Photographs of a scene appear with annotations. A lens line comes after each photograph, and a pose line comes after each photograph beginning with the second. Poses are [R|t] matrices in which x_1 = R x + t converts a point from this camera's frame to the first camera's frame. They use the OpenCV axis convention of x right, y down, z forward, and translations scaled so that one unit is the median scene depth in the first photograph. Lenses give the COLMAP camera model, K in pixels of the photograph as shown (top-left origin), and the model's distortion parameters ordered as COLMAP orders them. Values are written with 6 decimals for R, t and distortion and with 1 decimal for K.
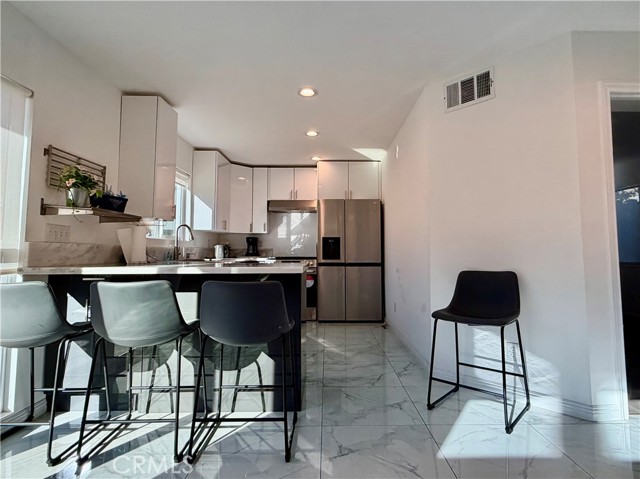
lens RADIAL K [[353.6, 0, 331.5], [0, 353.6, 230.3], [0, 0, 1]] dist [-0.007303, 0.006391]
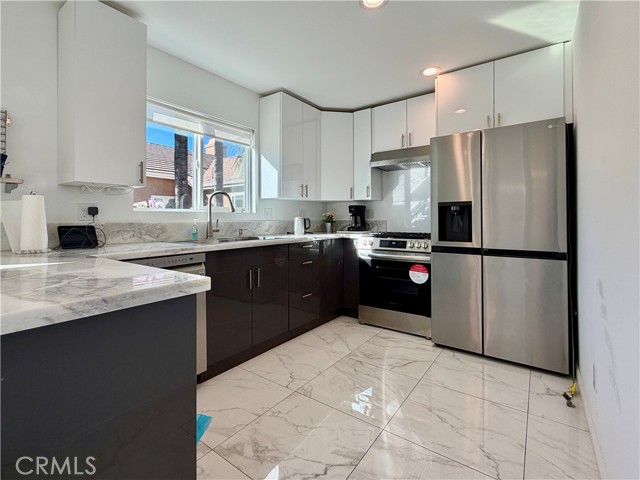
lens RADIAL K [[308.1, 0, 321.9], [0, 308.1, 215.6], [0, 0, 1]] dist [0.006233, -0.000294]
pose [[0.802480, -0.007556, -0.596631, 0.185329], [0.038826, 0.998462, 0.039577, 0.020302], [0.595414, -0.054925, 0.801539, 0.709791]]
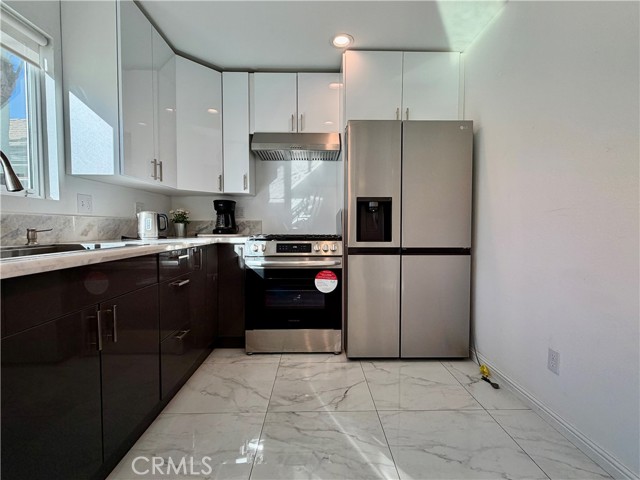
lens RADIAL K [[298.8, 0, 321.8], [0, 298.8, 239.4], [0, 0, 1]] dist [-0.001494, 0.001135]
pose [[0.999913, 0.001179, 0.013174, -0.121605], [-0.002516, 0.994788, 0.101935, 0.054236], [-0.012985, -0.101959, 0.994704, 0.851088]]
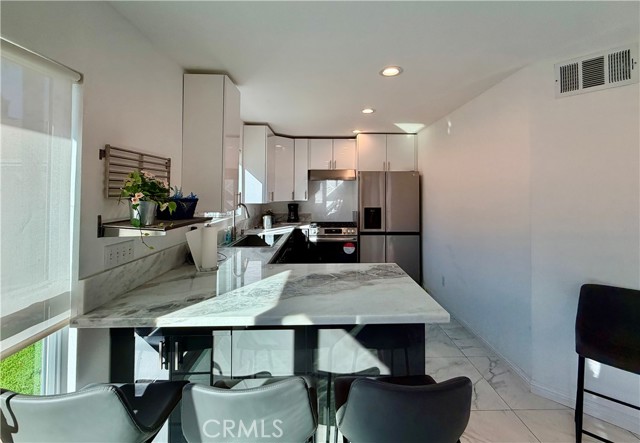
lens RADIAL K [[280.1, 0, 328.2], [0, 280.1, 188.1], [0, 0, 1]] dist [0.004227, -0.001910]
pose [[0.999939, 0.004596, 0.010043, -0.212477], [-0.005085, 0.998775, 0.049226, -0.118323], [-0.009805, -0.049274, 0.998737, 0.251394]]
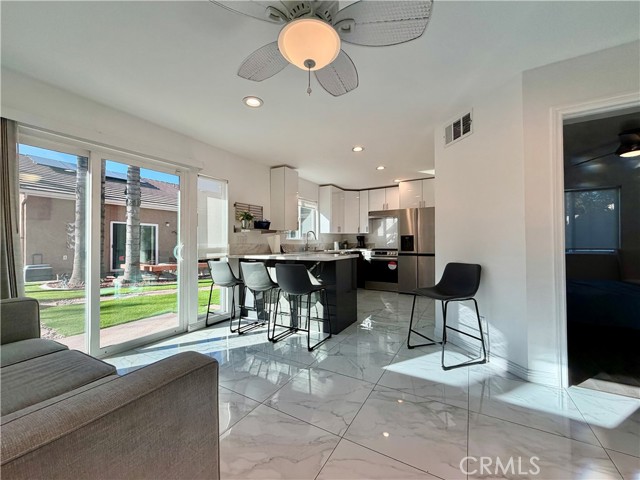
lens RADIAL K [[257.6, 0, 319.4], [0, 257.6, 239.7], [0, 0, 1]] dist [-0.004472, 0.001441]
pose [[0.853082, -0.010945, -0.521662, 0.358915], [0.037748, 0.998455, 0.040780, -0.028532], [0.520410, -0.054480, 0.852177, -0.109982]]
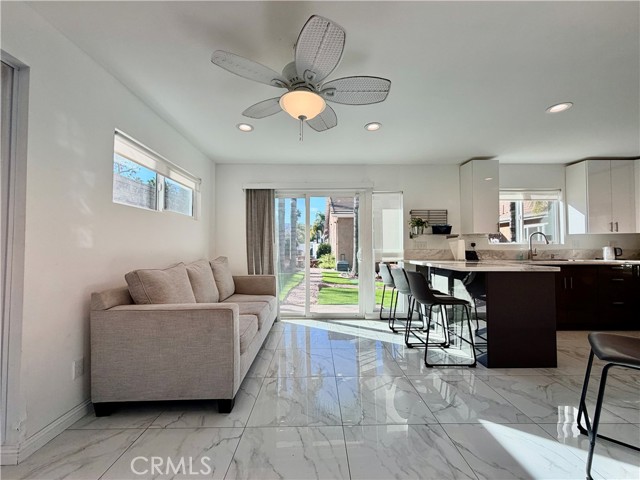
lens RADIAL K [[257.6, 0, 315.5], [0, 257.6, 240.1], [0, 0, 1]] dist [-0.004472, 0.001441]
pose [[-0.013817, -0.027529, -0.999526, 0.648010], [0.063761, 0.997562, -0.028356, -0.015415], [0.997870, -0.064123, -0.012028, 0.227620]]
